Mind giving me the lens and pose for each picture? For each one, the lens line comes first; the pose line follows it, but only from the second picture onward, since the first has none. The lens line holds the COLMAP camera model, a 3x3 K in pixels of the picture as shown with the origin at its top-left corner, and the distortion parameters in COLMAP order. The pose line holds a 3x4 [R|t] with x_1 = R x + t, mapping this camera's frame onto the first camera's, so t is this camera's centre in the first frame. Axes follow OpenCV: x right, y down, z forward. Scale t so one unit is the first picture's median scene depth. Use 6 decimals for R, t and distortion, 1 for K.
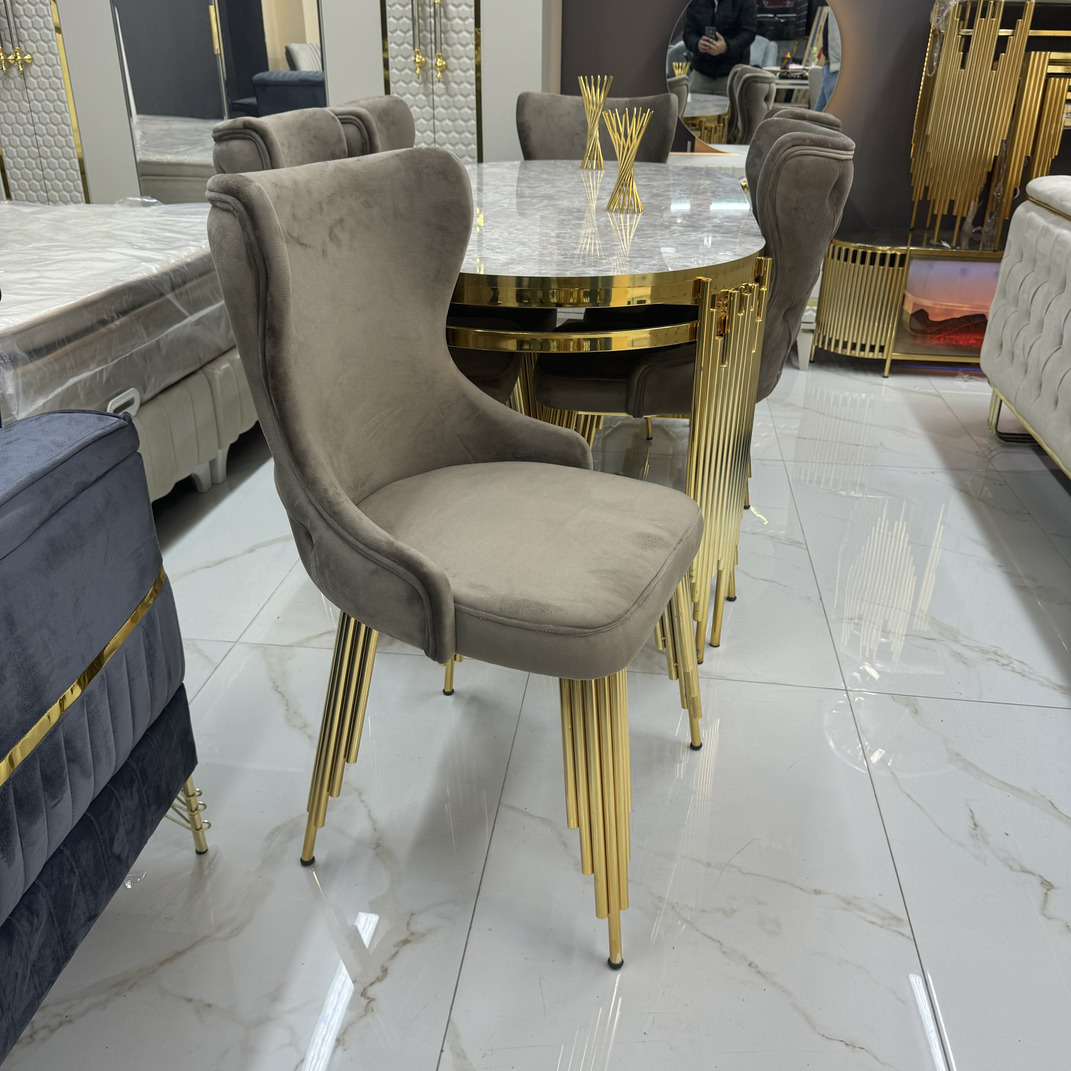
lens RADIAL K [[1041.7, 0, 536.6], [0, 1041.7, 546.9], [0, 0, 1]] dist [0.001487, 0.015571]
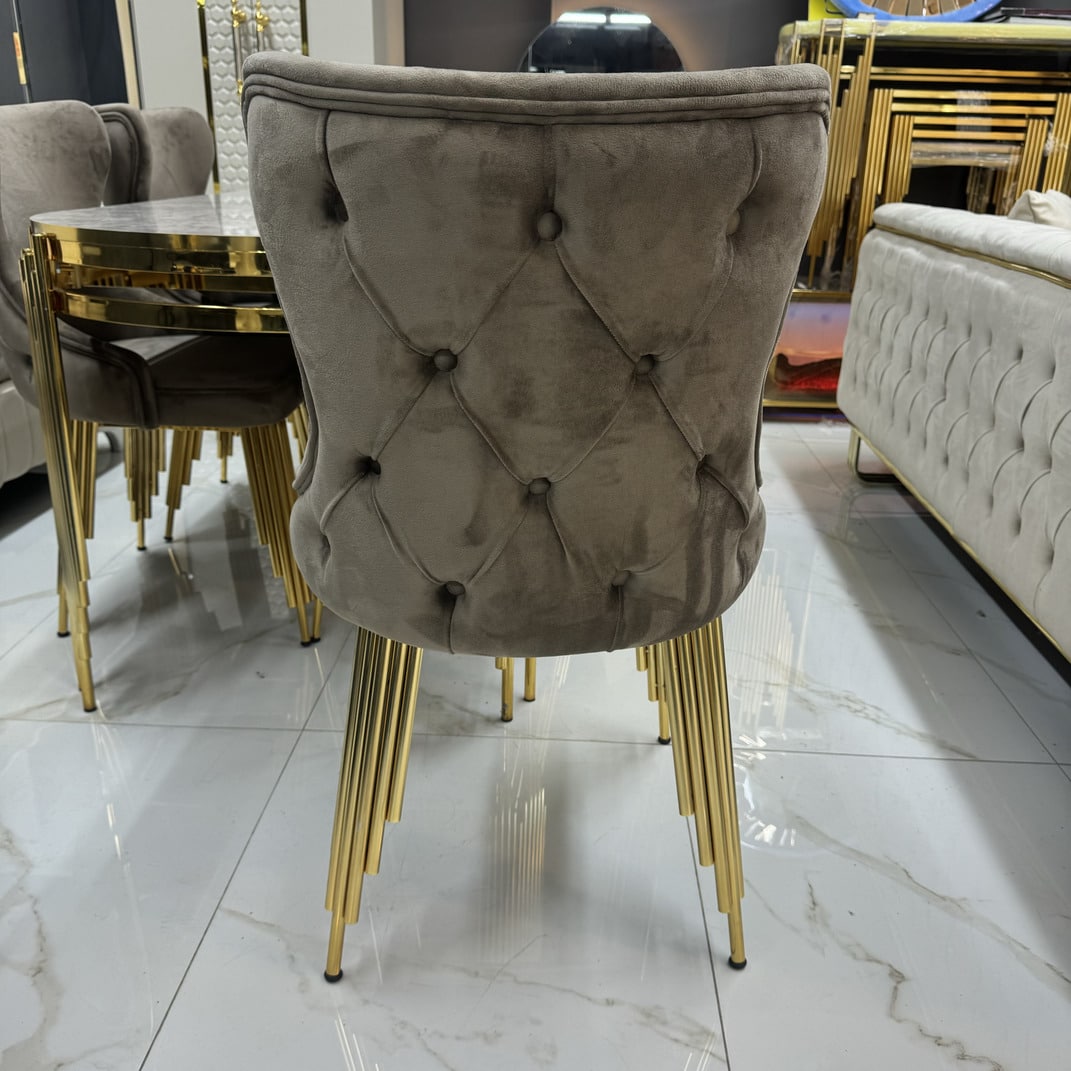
lens RADIAL K [[1035.6, 0, 544.4], [0, 1035.6, 542.5], [0, 0, 1]] dist [0.106049, -0.185636]
pose [[0.995918, -0.019376, 0.088157, 0.098204], [0.027161, 0.995751, -0.087992, 0.036348], [-0.086078, 0.090027, 0.992213, 0.124569]]
